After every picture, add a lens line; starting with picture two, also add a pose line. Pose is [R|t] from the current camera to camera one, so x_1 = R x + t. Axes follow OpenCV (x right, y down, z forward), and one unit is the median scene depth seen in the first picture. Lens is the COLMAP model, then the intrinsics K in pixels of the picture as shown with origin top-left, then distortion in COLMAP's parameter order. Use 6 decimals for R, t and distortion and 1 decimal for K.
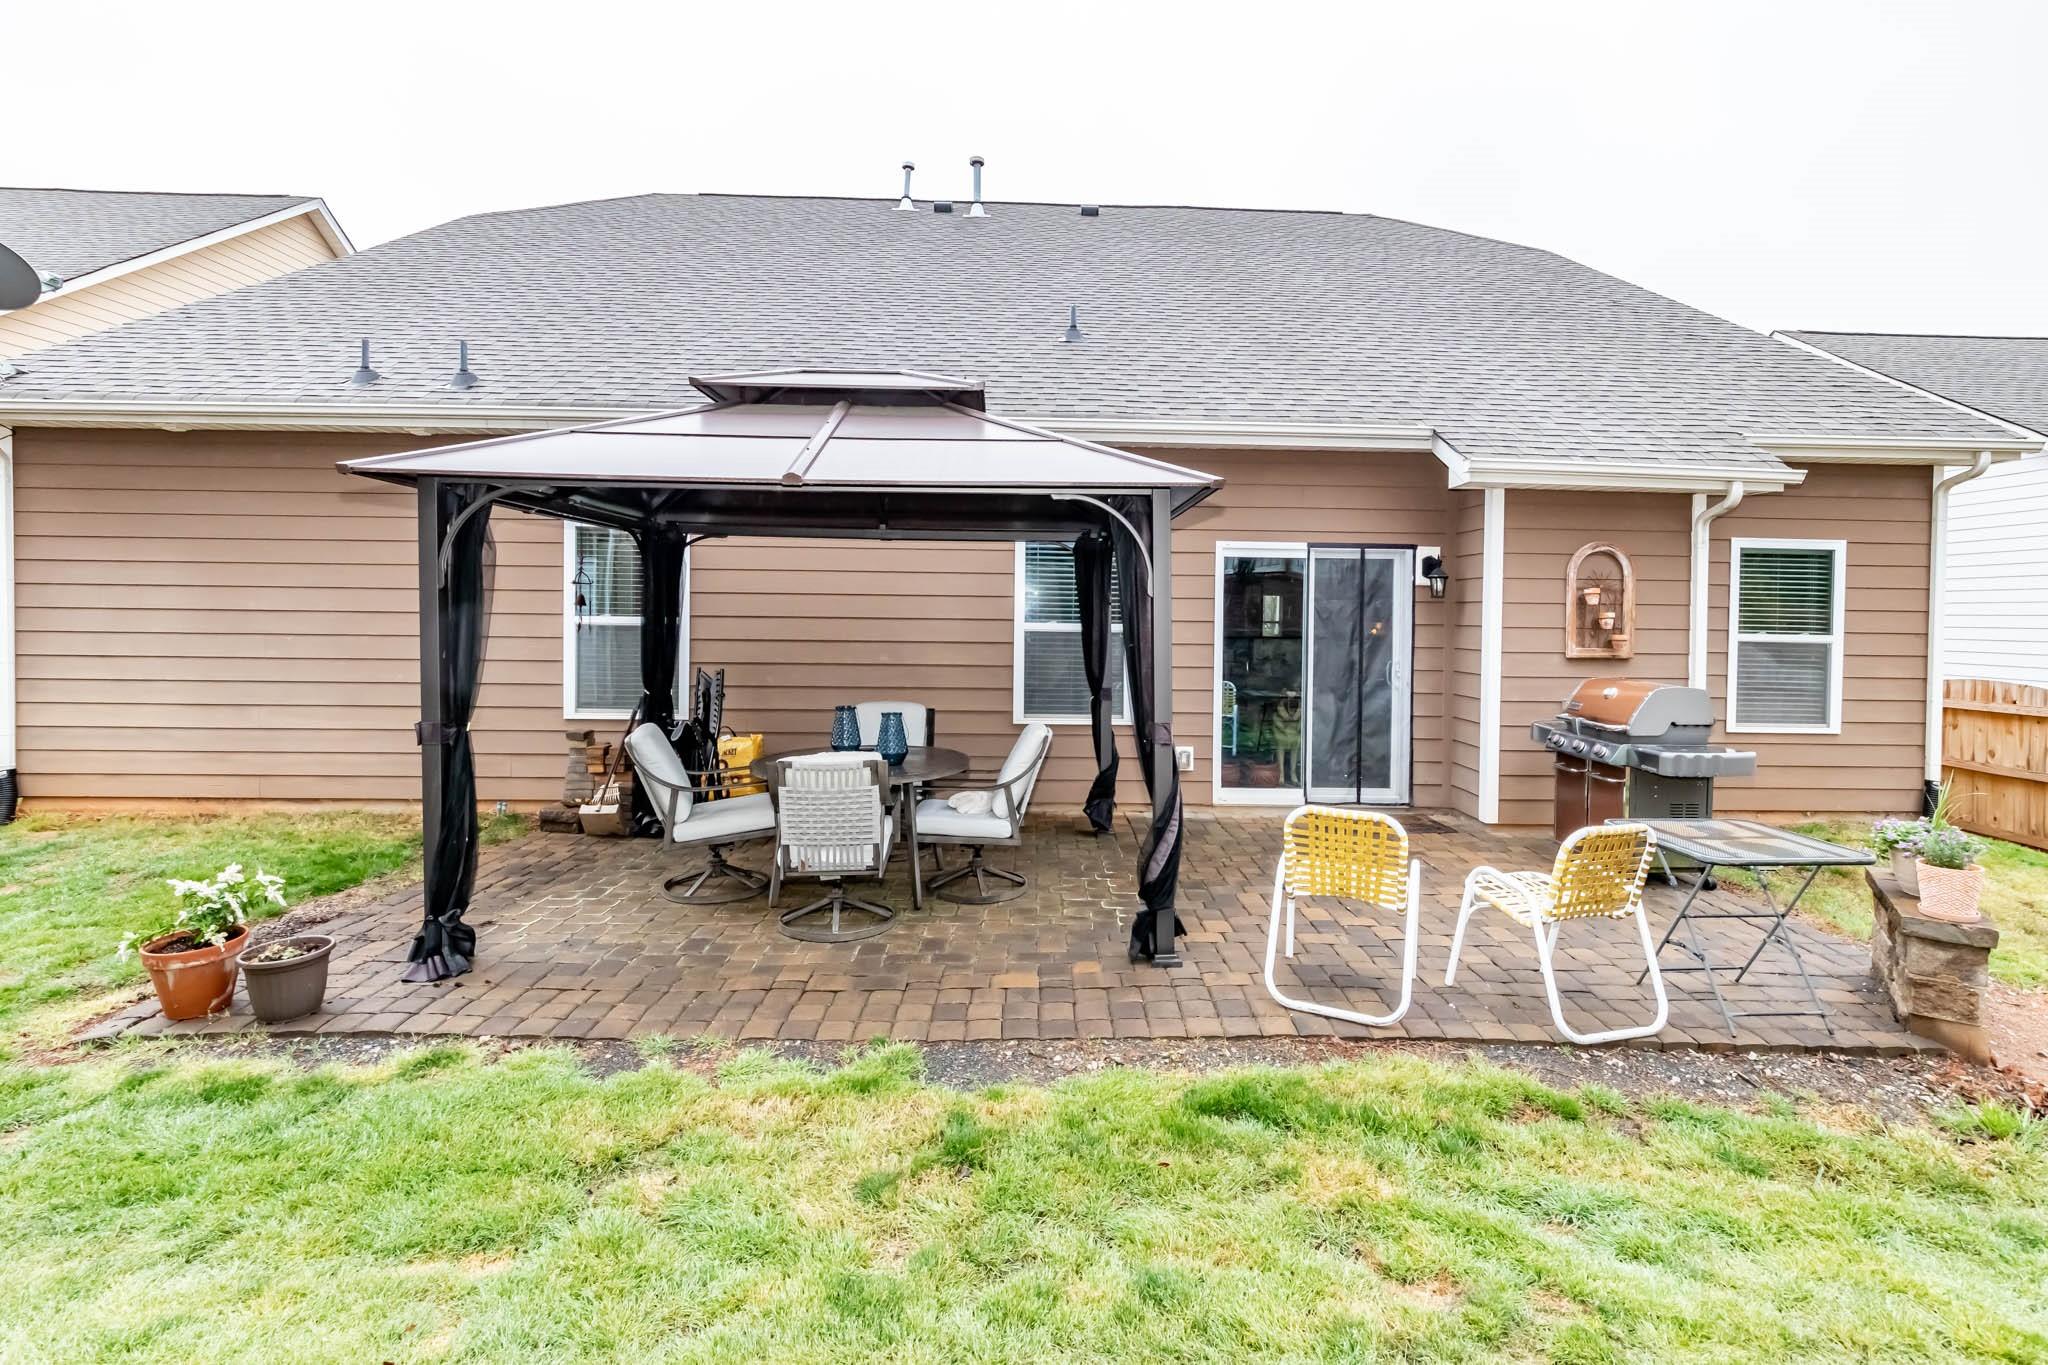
lens RADIAL K [[939.4, 0, 1042.8], [0, 939.4, 659.8], [0, 0, 1]] dist [0.002249, 0.000231]
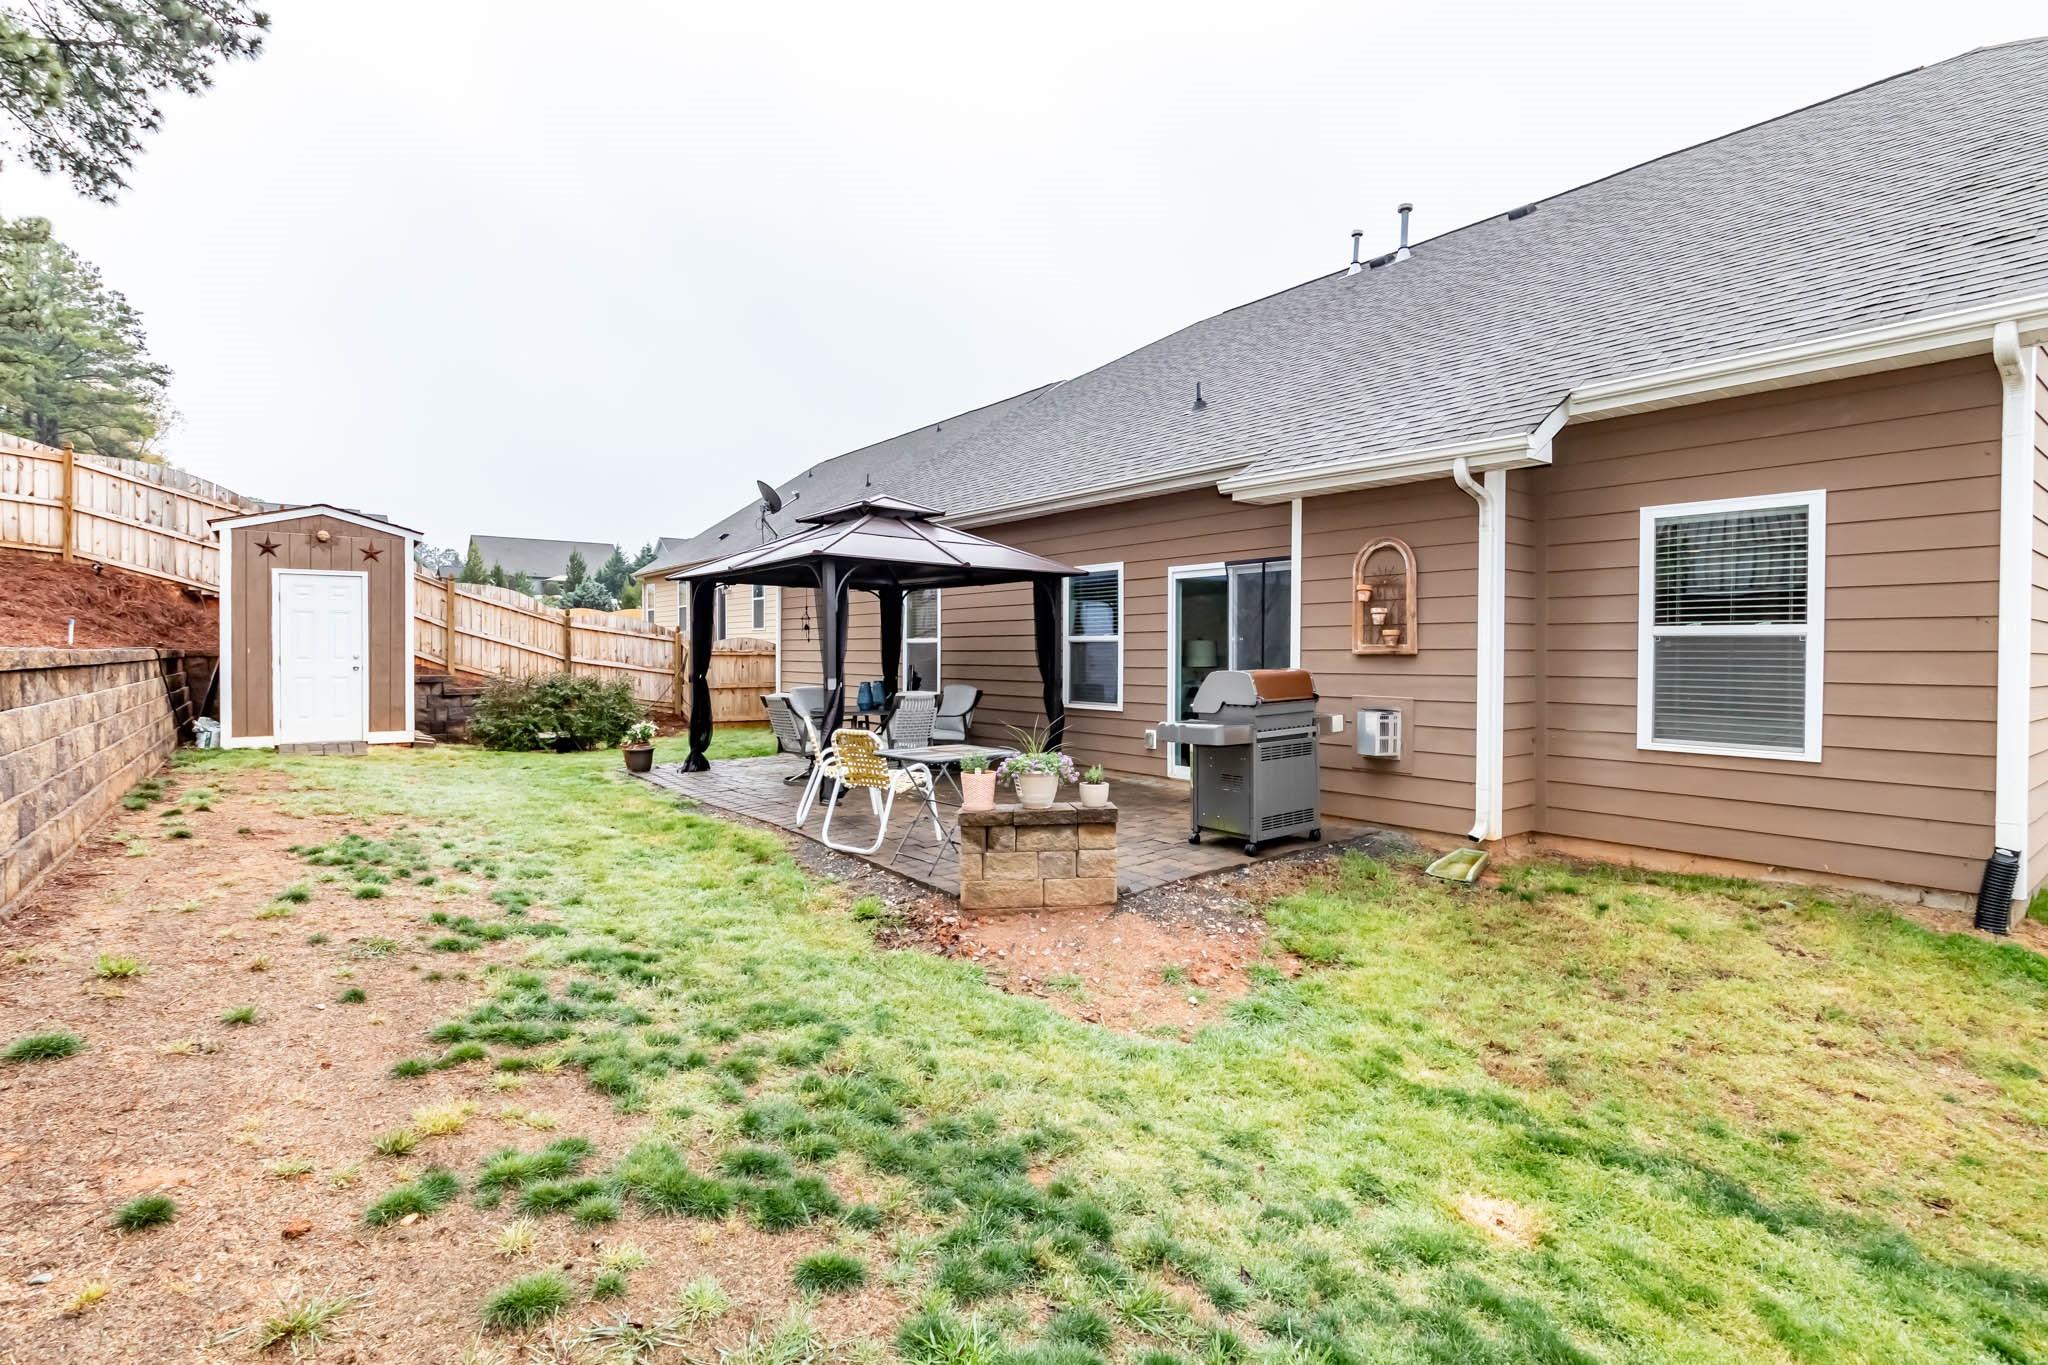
lens RADIAL K [[939.4, 0, 1042.8], [0, 939.4, 659.8], [0, 0, 1]] dist [0.002249, 0.000231]
pose [[0.608374, -0.005684, -0.793630, 1.057327], [-0.026575, 0.999268, -0.027528, 0.036791], [0.793205, 0.037838, 0.607777, 0.099802]]
